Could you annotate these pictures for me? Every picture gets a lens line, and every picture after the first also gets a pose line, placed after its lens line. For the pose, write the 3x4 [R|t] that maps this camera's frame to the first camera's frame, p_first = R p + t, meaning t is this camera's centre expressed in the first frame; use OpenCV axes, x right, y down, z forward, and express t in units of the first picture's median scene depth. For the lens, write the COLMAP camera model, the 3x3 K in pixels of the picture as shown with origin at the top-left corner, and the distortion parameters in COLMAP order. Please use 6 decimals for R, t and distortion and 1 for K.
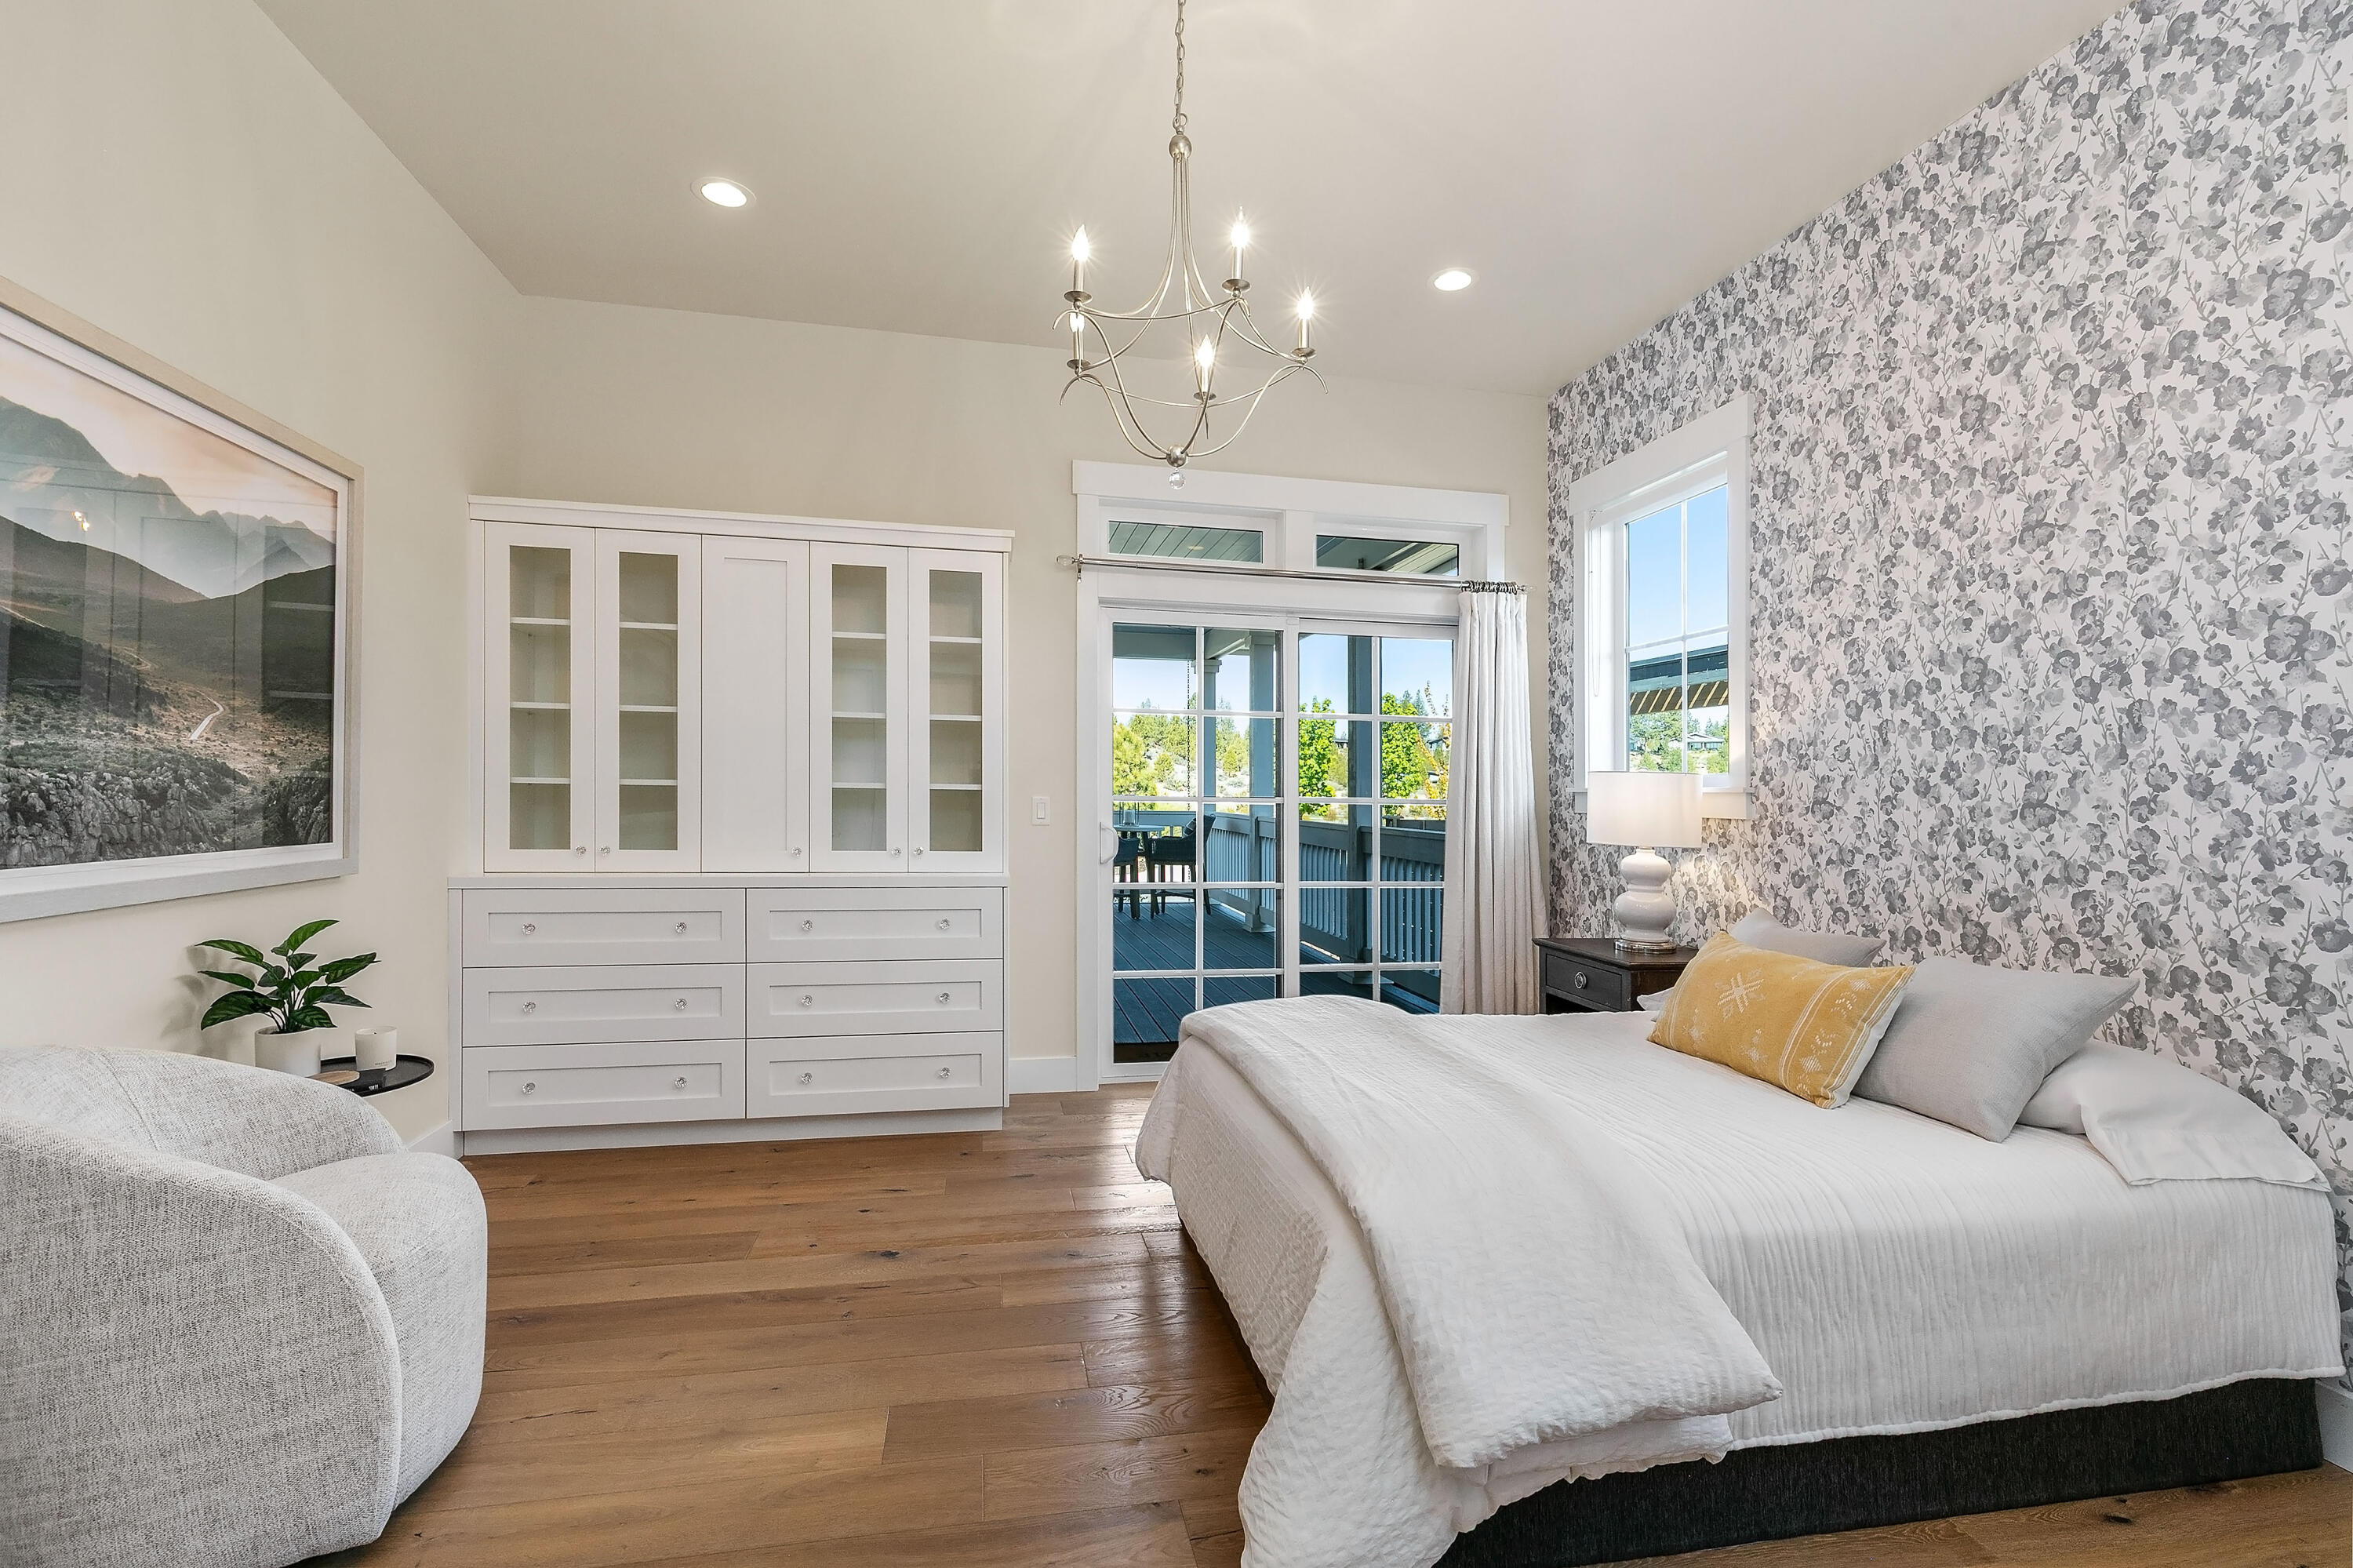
lens RADIAL K [[1061.7, 0, 1181.6], [0, 1061.7, 783.5], [0, 0, 1]] dist [0.001231, -0.001234]
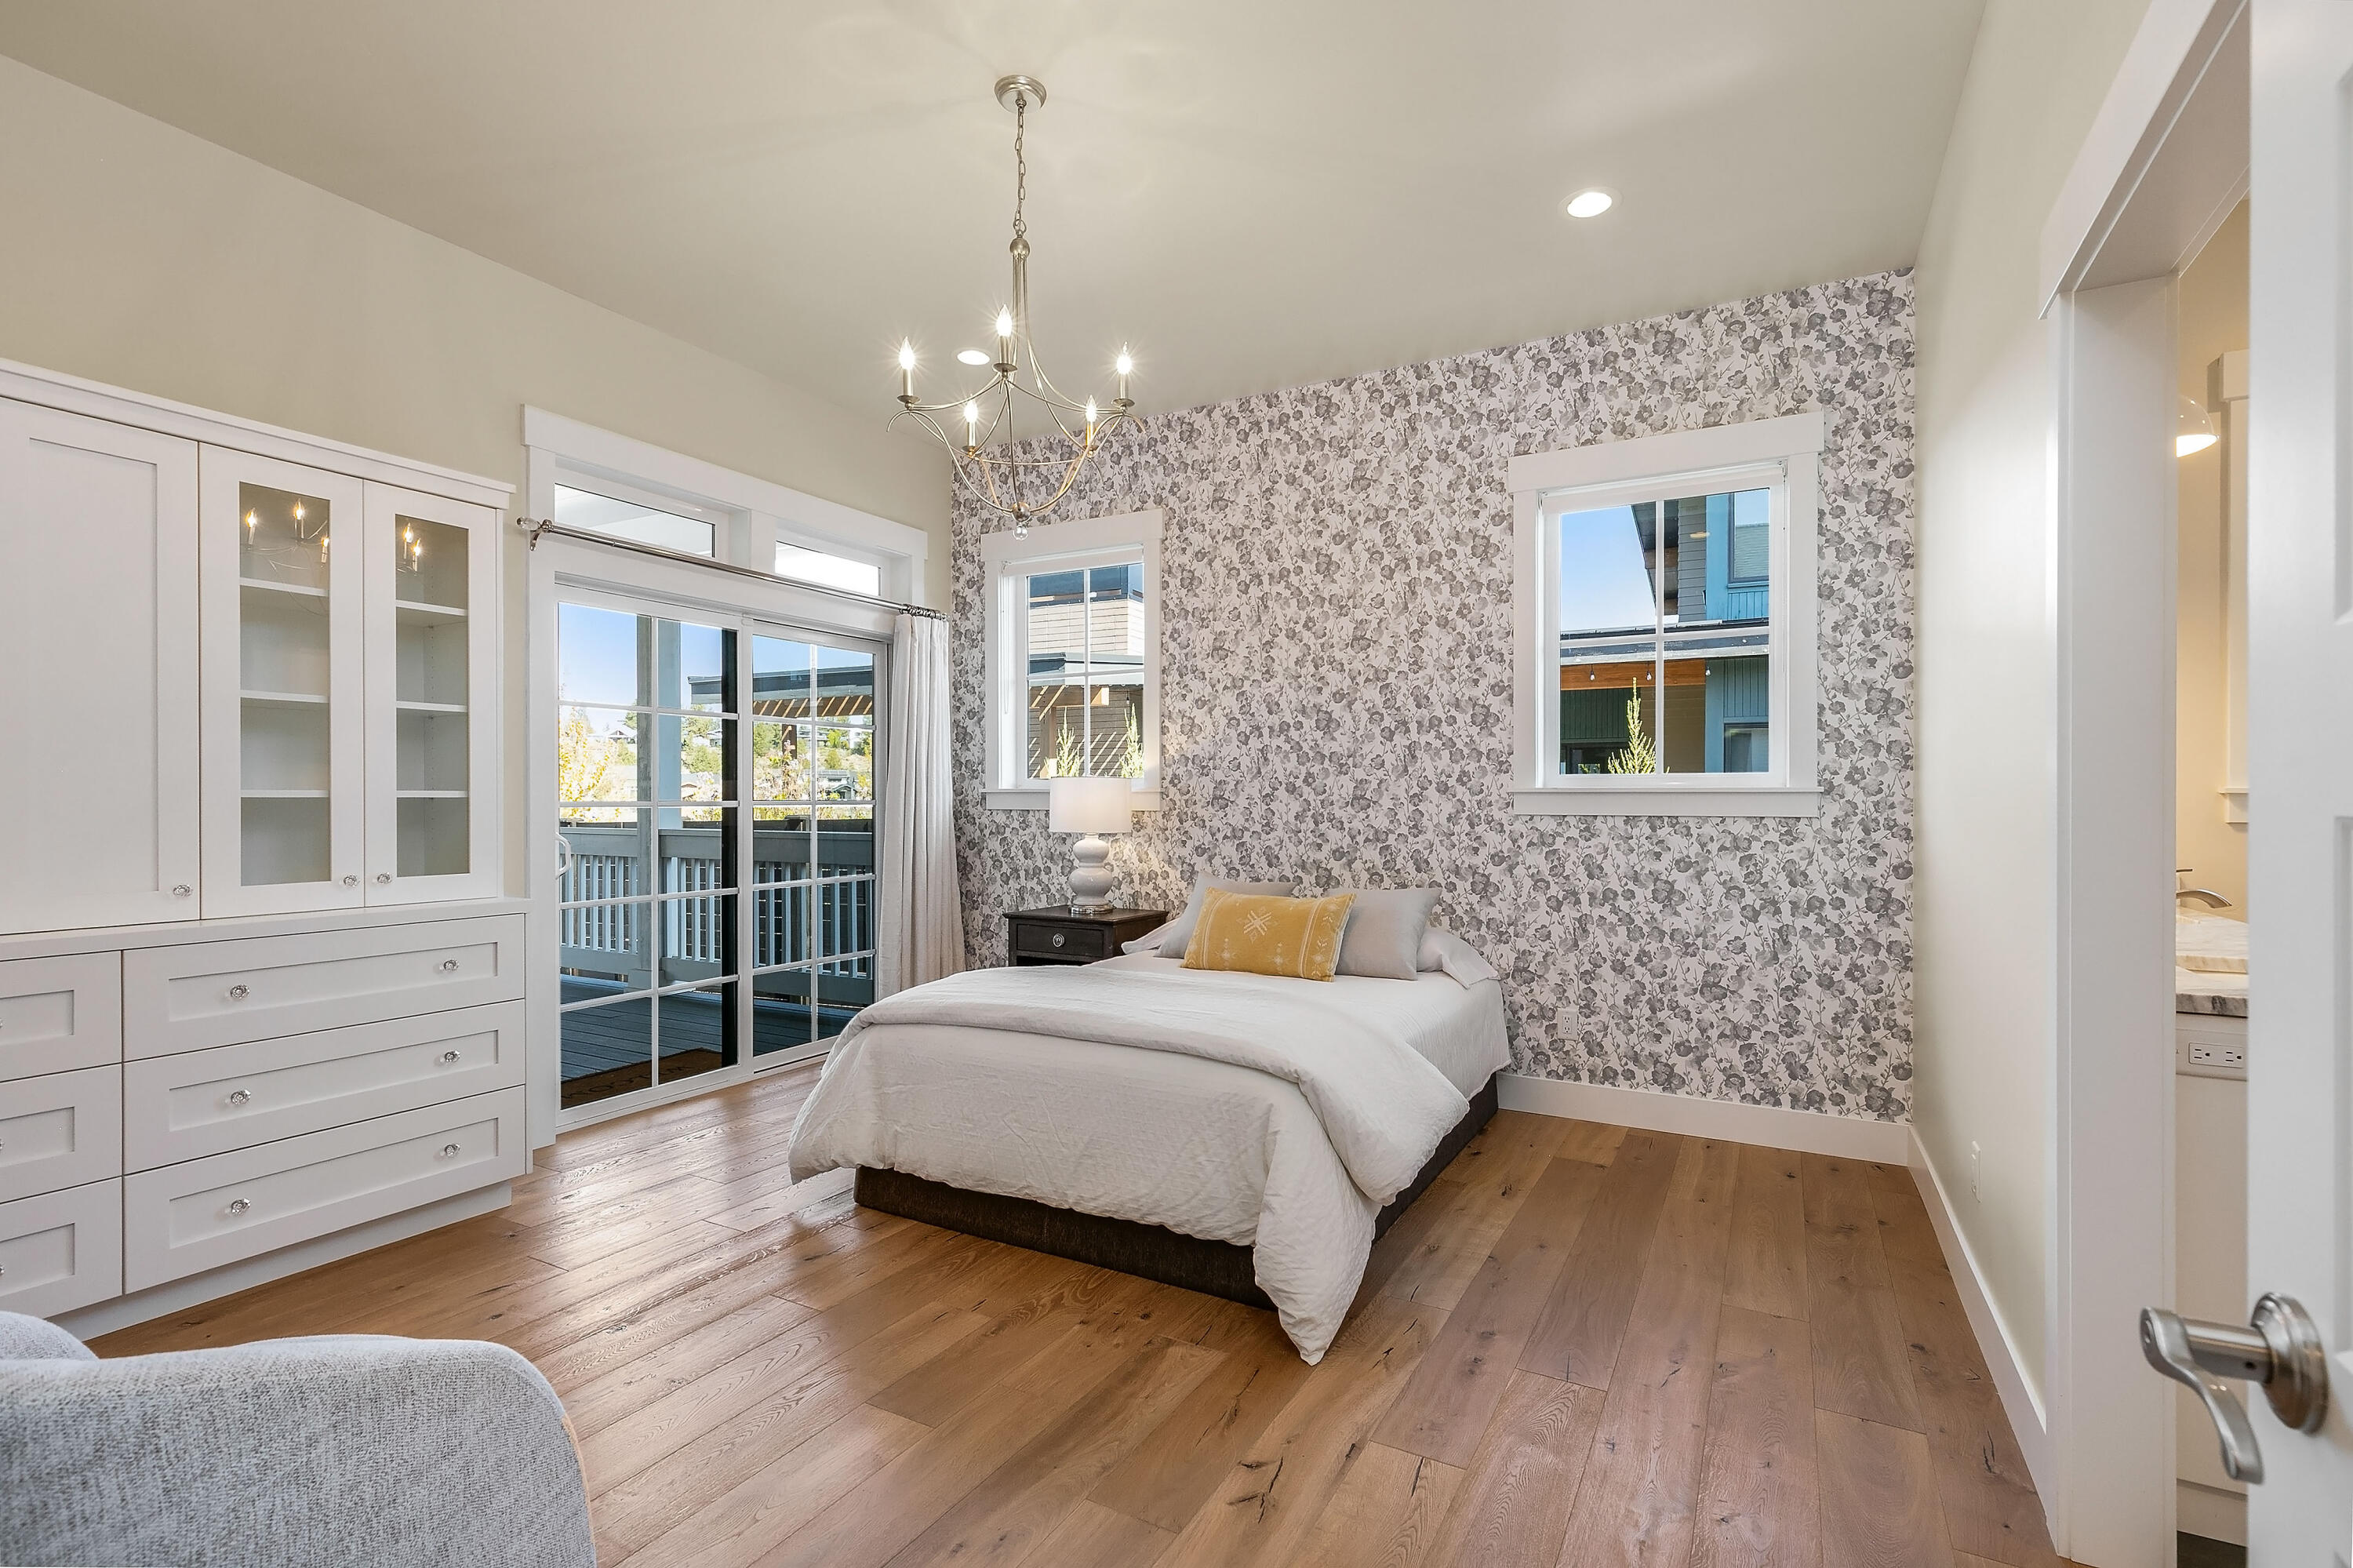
lens RADIAL K [[1061.7, 0, 1188.4], [0, 1061.7, 789.8], [0, 0, 1]] dist [0.001231, -0.001234]
pose [[0.643858, -0.008123, 0.765102, -0.547830], [0.001667, 0.999956, 0.009214, -0.007505], [-0.765143, -0.004656, 0.643843, 0.068866]]
